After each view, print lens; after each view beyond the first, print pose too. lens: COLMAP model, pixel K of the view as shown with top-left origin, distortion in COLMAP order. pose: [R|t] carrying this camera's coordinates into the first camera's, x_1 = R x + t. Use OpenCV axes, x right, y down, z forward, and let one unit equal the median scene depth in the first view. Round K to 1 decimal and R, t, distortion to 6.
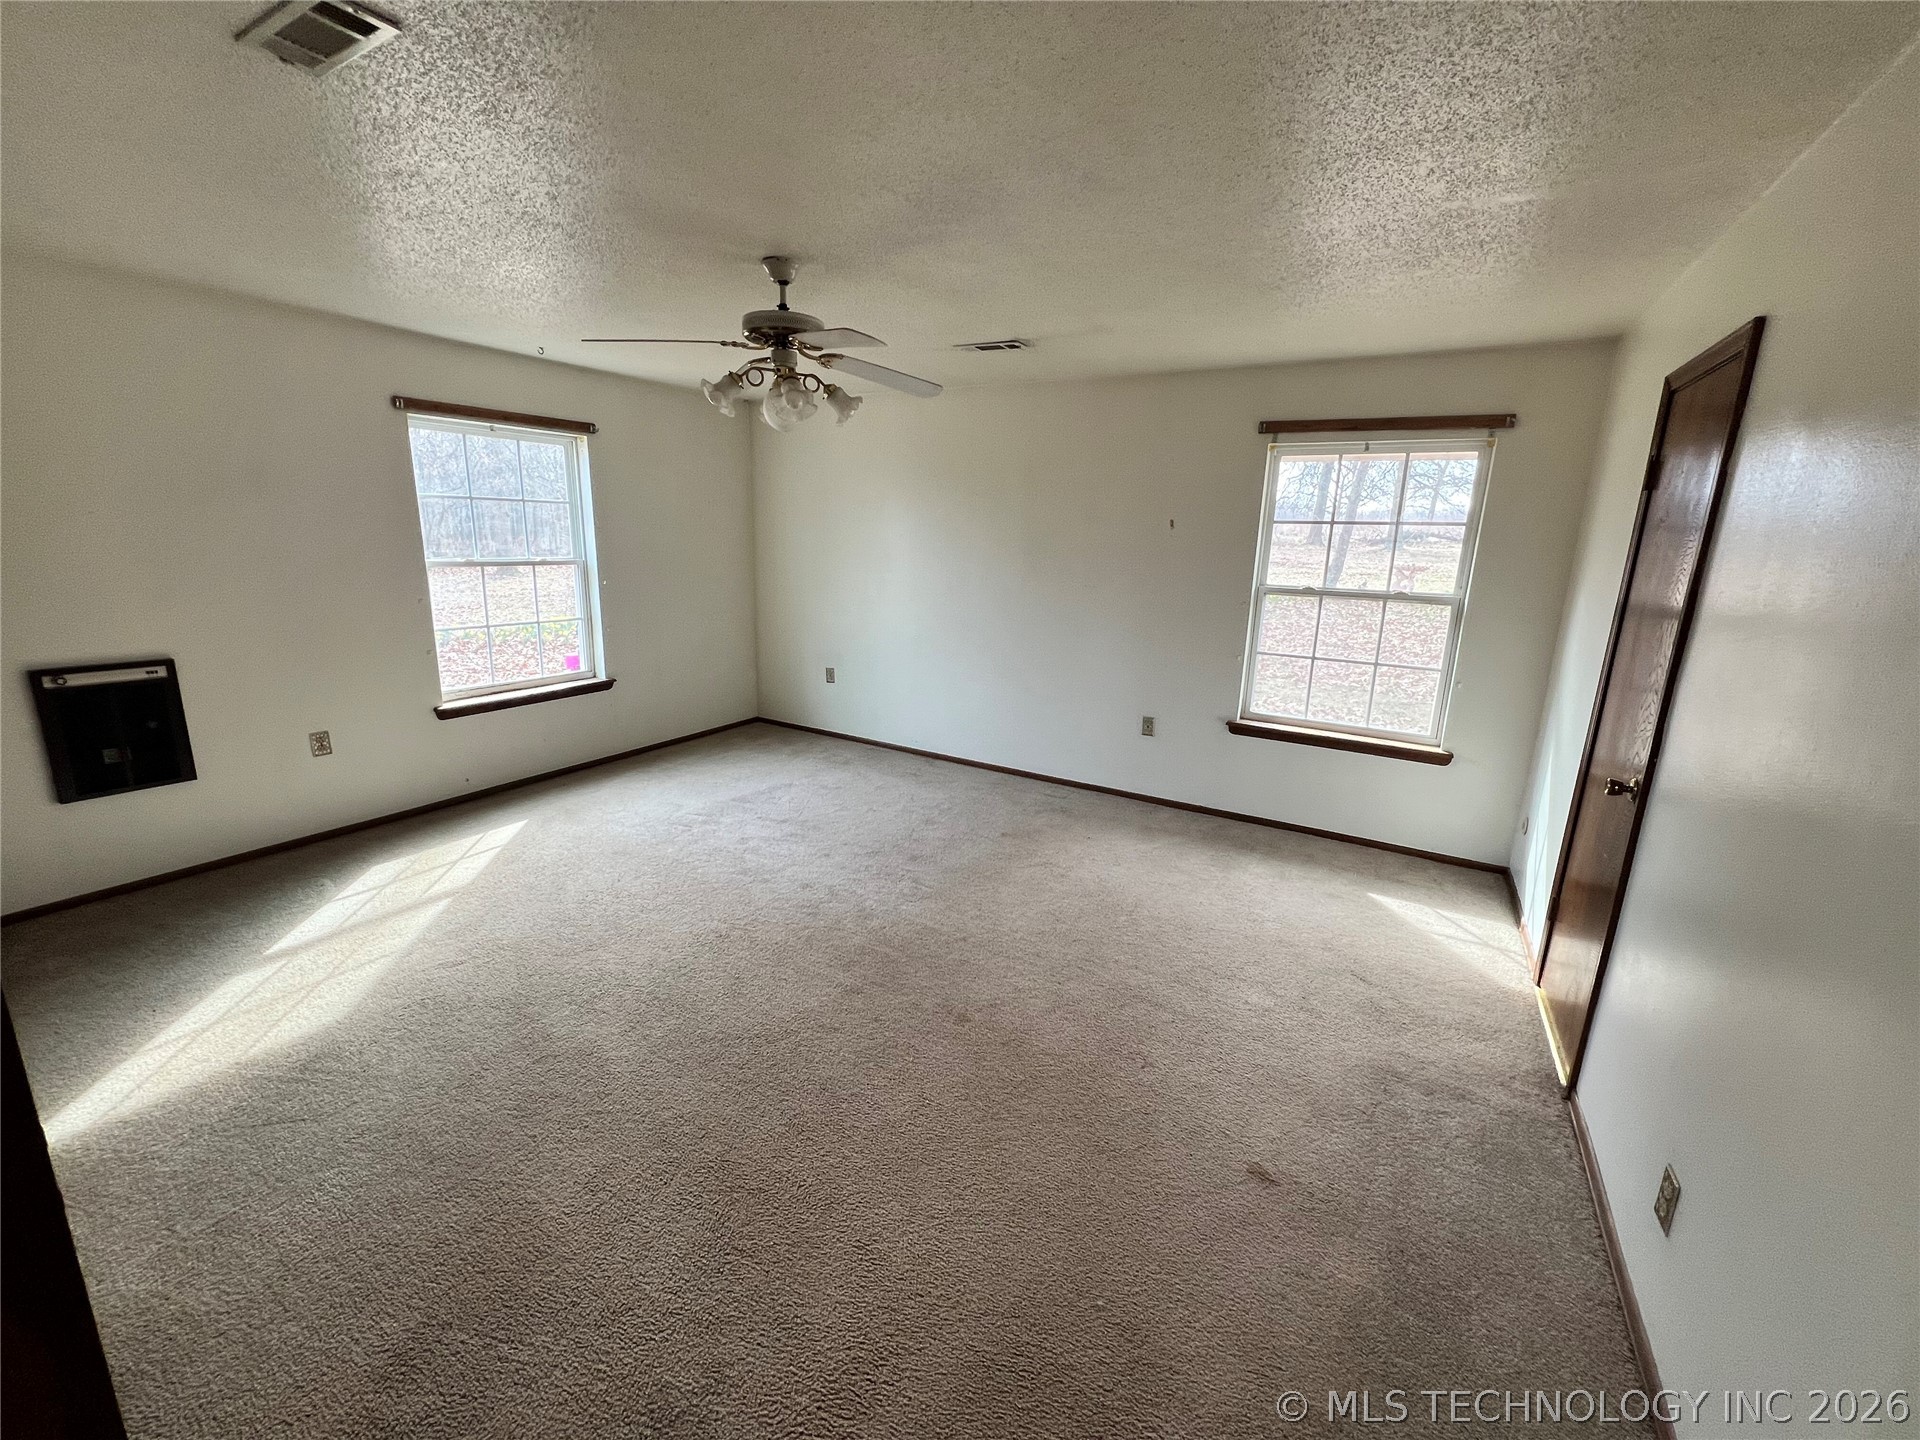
lens RADIAL K [[774.1, 0, 953.9], [0, 774.1, 711.3], [0, 0, 1]] dist [0.000292, -0.000126]
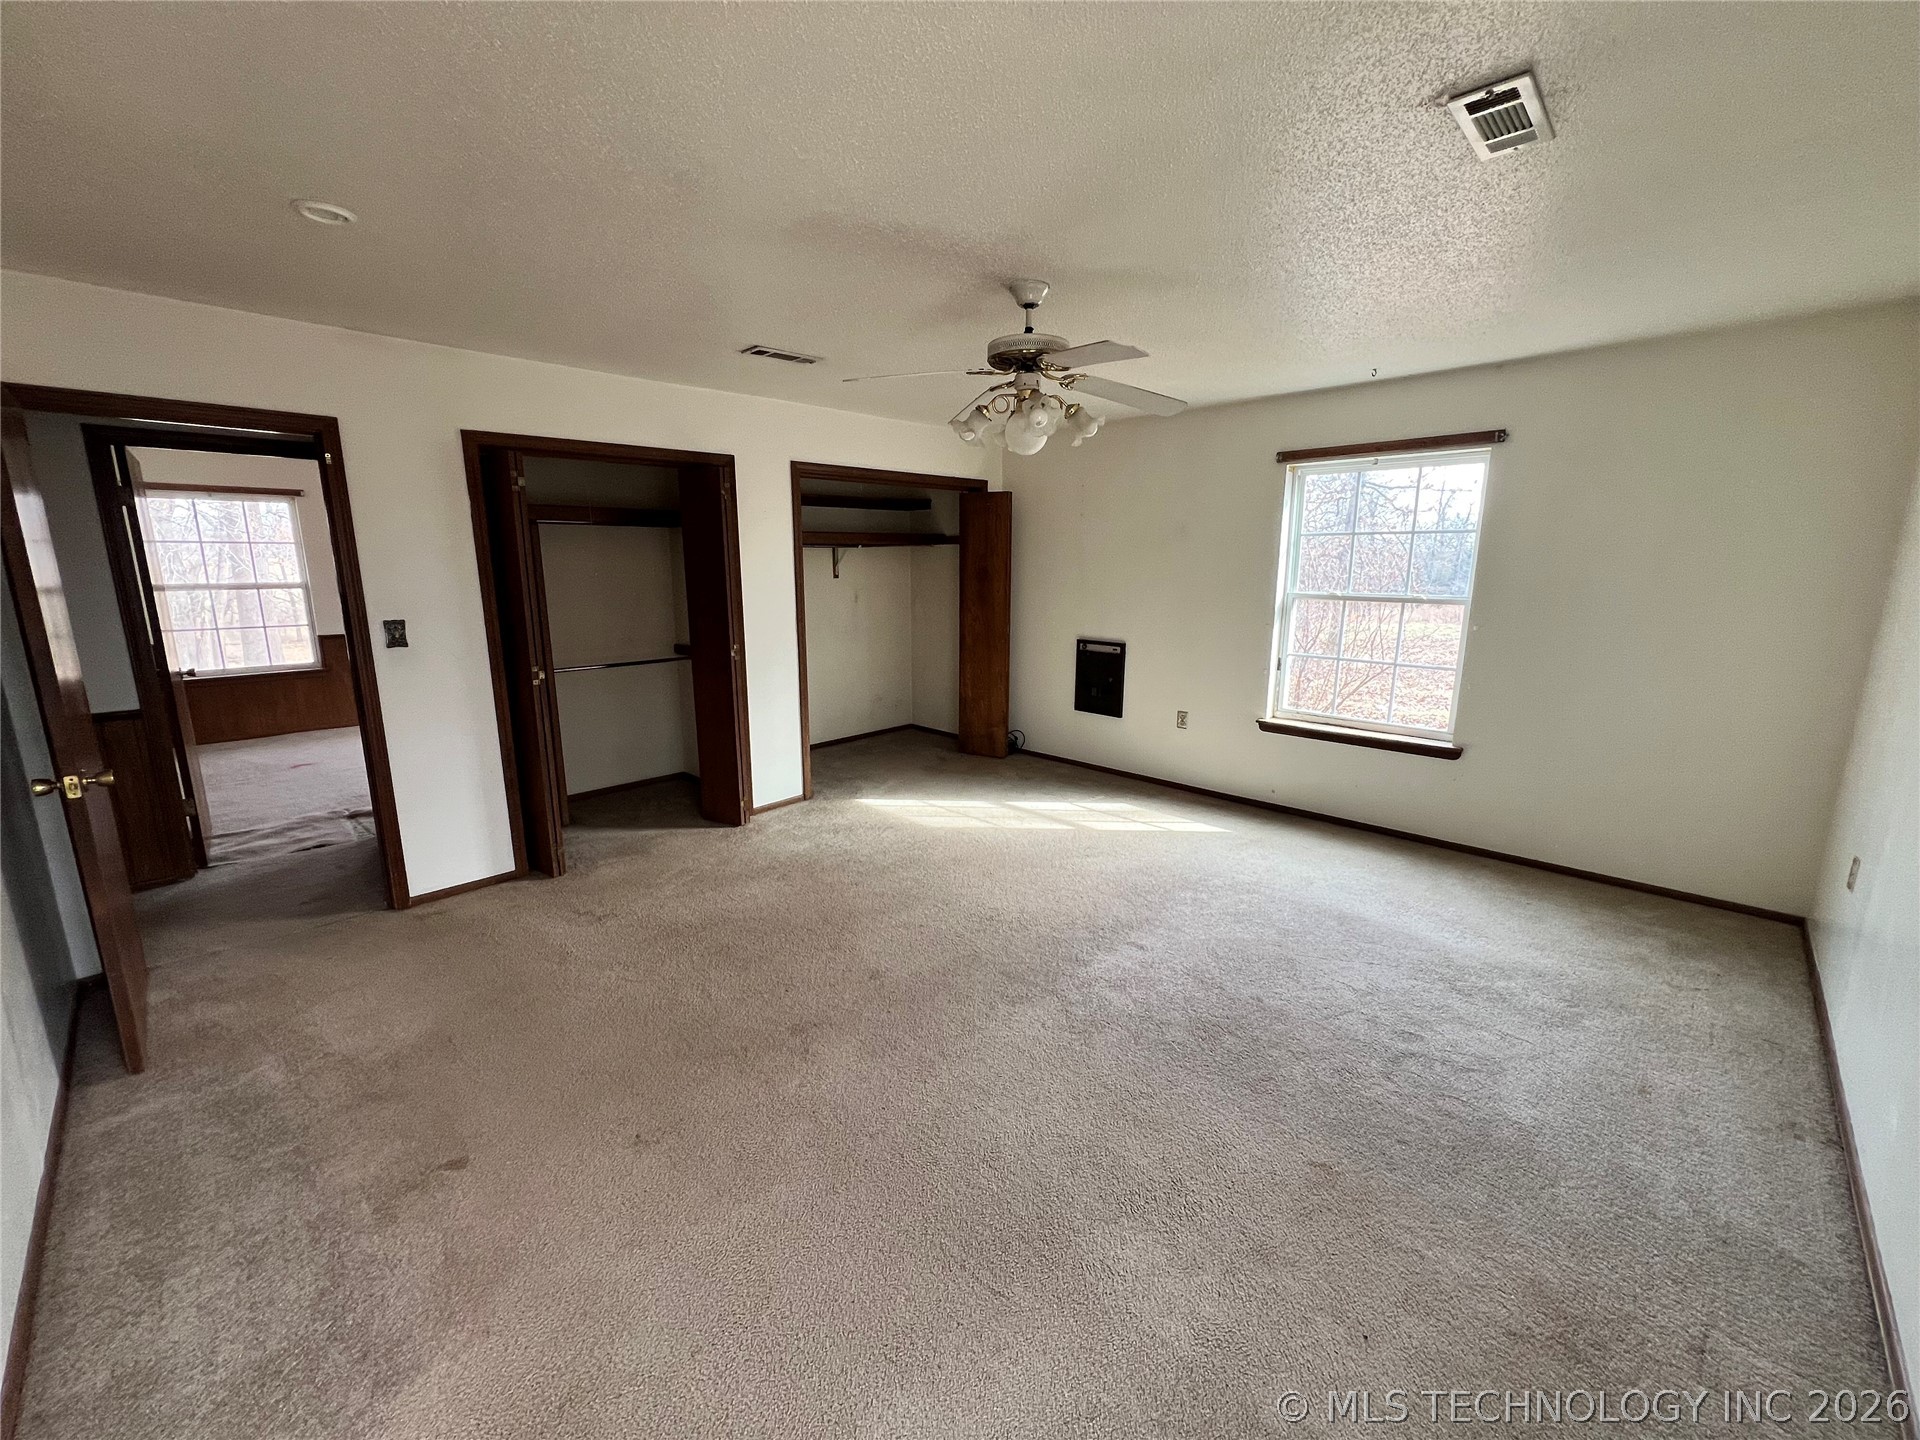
lens RADIAL K [[774.1, 0, 963.1], [0, 774.1, 713.3], [0, 0, 1]] dist [0.000292, -0.000126]
pose [[-0.243529, 0.163743, -0.955972, 0.595803], [-0.223532, 0.949636, 0.219602, -0.184929], [0.943783, 0.267170, -0.194662, 0.896311]]
